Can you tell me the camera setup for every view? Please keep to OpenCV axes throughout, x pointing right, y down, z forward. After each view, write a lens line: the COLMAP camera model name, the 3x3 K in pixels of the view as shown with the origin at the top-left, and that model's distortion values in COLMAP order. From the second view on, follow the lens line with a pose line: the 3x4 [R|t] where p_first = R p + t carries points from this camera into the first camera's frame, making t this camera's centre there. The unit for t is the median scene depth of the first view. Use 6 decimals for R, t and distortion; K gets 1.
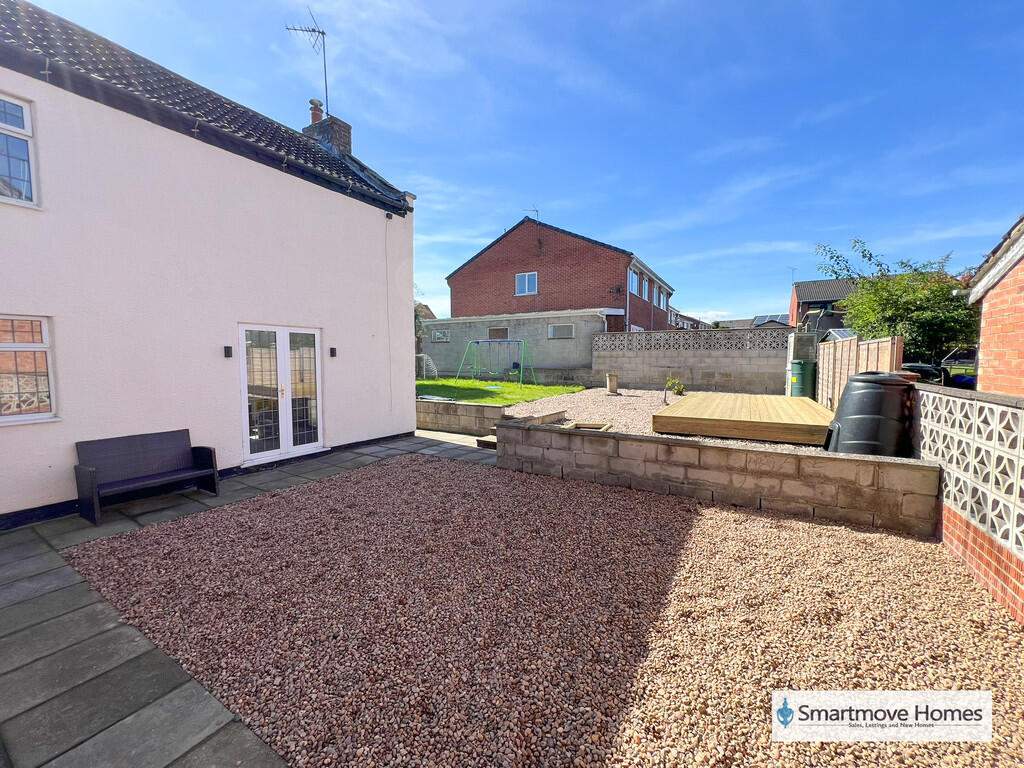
lens RADIAL K [[412.2, 0, 512.0], [0, 412.2, 384.0], [0, 0, 1]] dist [0.000253, -0.000047]
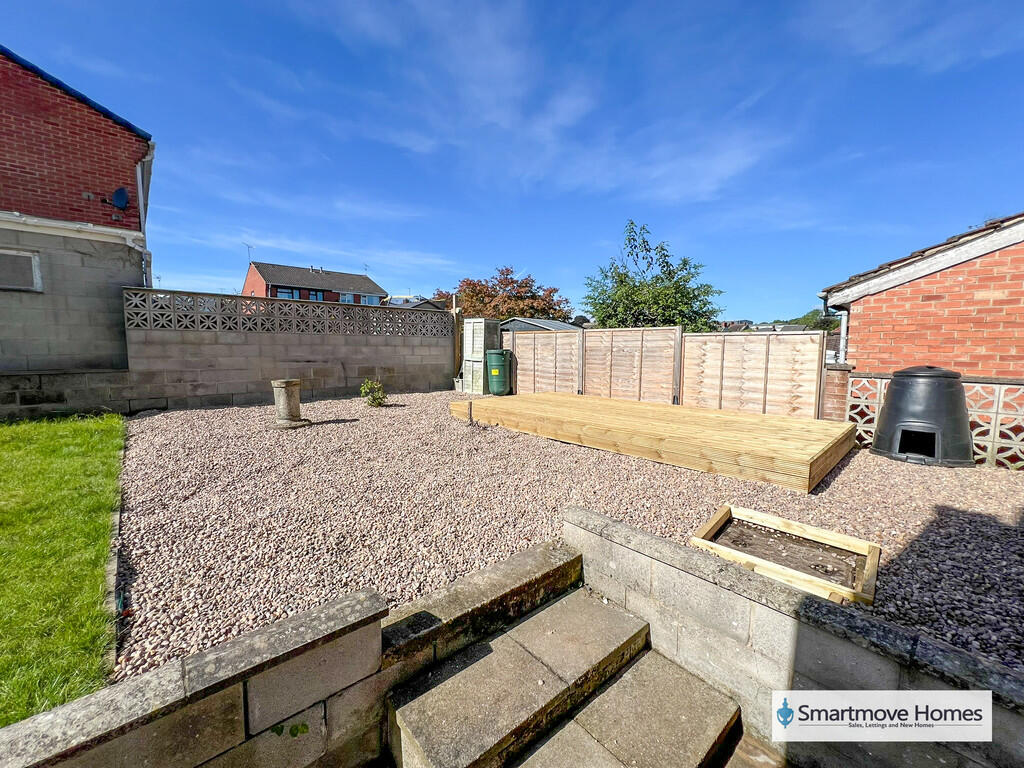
lens RADIAL K [[416.7, 0, 512.0], [0, 416.7, 384.0], [0, 0, 1]] dist [0.000728, 0.000124]
pose [[0.287386, -0.081559, 0.954336, -0.099678], [0.053489, 0.996180, 0.069027, -0.029010], [-0.956320, 0.031208, 0.290651, 0.459664]]
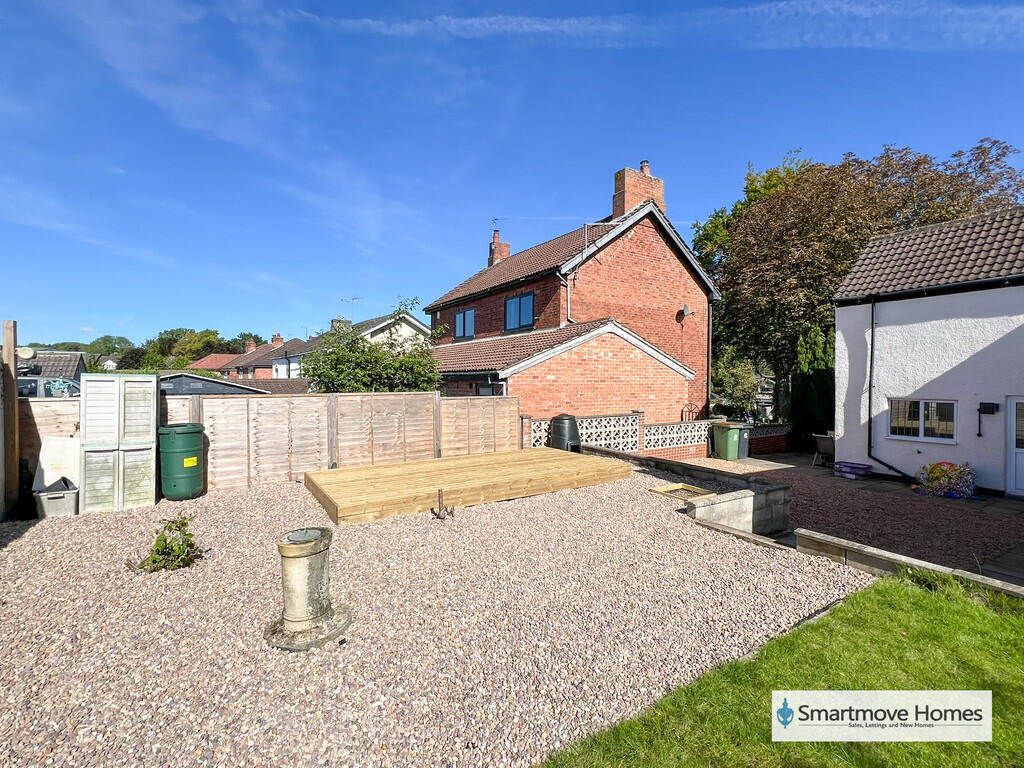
lens RADIAL K [[446.8, 0, 512.0], [0, 446.8, 384.0], [0, 0, 1]] dist [0.000127, -0.000037]
pose [[-0.876885, -0.003209, 0.480689, 0.010096], [0.032455, 0.997301, 0.065864, -0.090627], [-0.479603, 0.073356, -0.874414, 0.847411]]
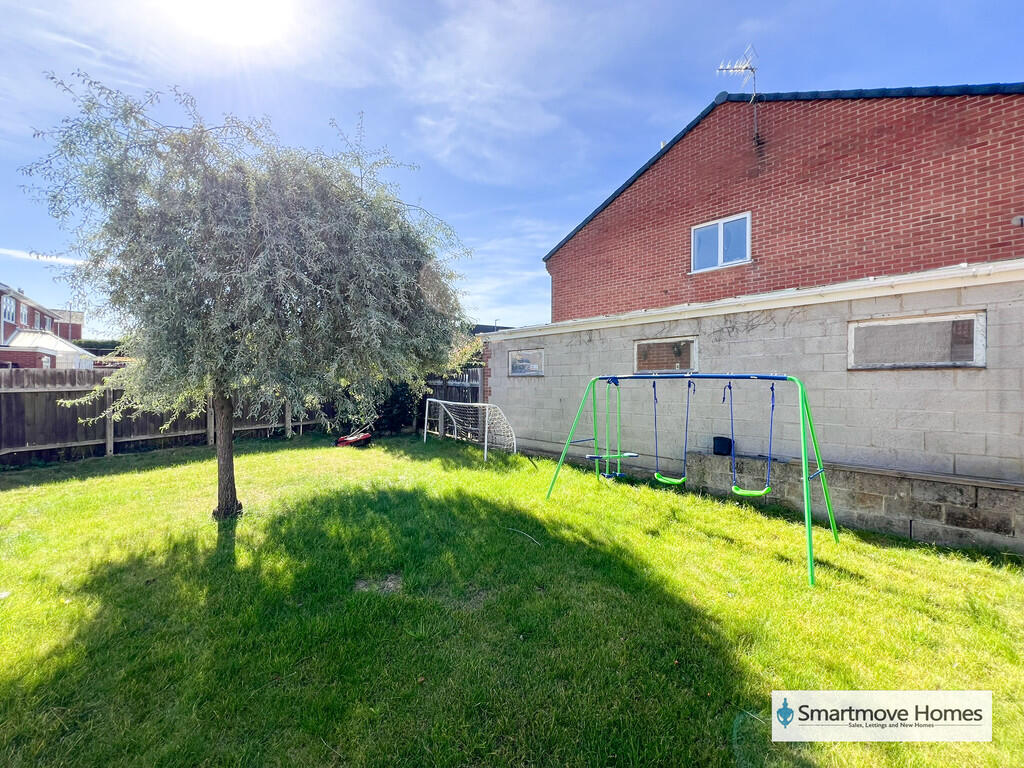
lens RADIAL K [[412.2, 0, 512.0], [0, 412.2, 384.0], [0, 0, 1]] dist [0.000253, -0.000047]
pose [[0.964841, 0.007790, -0.262718, -0.075437], [-0.026188, 0.997436, -0.066601, -0.072275], [0.261525, 0.071139, 0.962571, 0.643761]]
